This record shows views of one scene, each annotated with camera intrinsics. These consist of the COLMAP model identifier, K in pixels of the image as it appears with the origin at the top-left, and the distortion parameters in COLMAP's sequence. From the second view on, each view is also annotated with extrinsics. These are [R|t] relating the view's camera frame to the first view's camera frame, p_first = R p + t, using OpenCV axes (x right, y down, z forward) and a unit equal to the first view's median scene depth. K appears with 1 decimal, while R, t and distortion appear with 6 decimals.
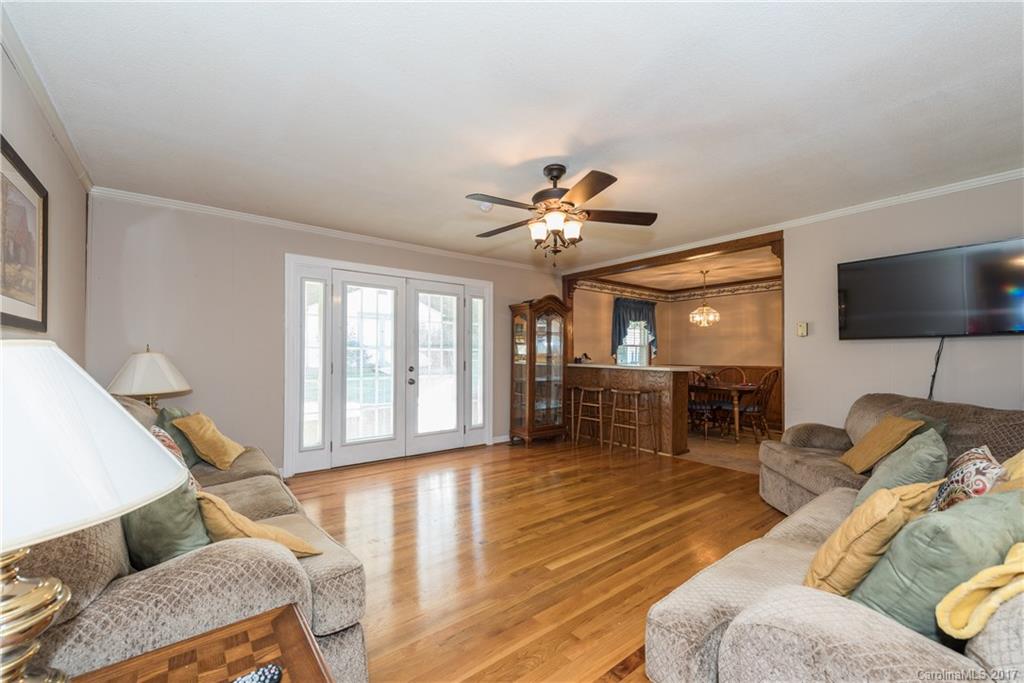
lens RADIAL K [[422.9, 0, 479.2], [0, 422.9, 347.9], [0, 0, 1]] dist [0.001765, 0.000037]
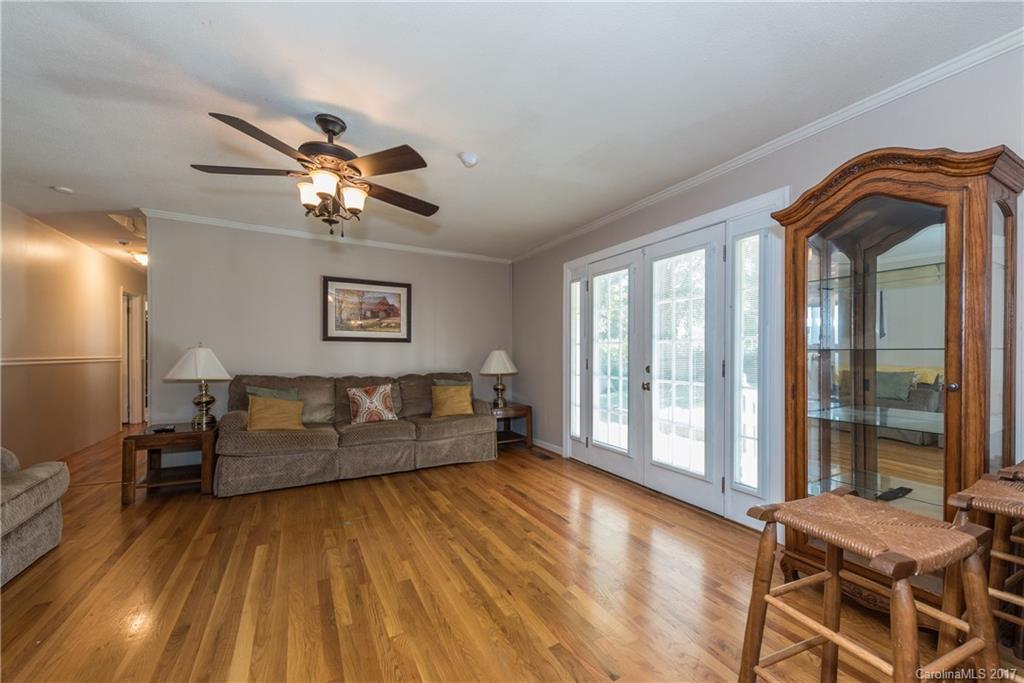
lens RADIAL K [[396.2, 0, 525.7], [0, 396.2, 351.5], [0, 0, 1]] dist [0.002927, -0.000458]
pose [[-0.099888, -0.009105, -0.994957, 0.386418], [0.013987, 0.999846, -0.010553, 0.017524], [0.994900, -0.014971, -0.099745, 0.617991]]
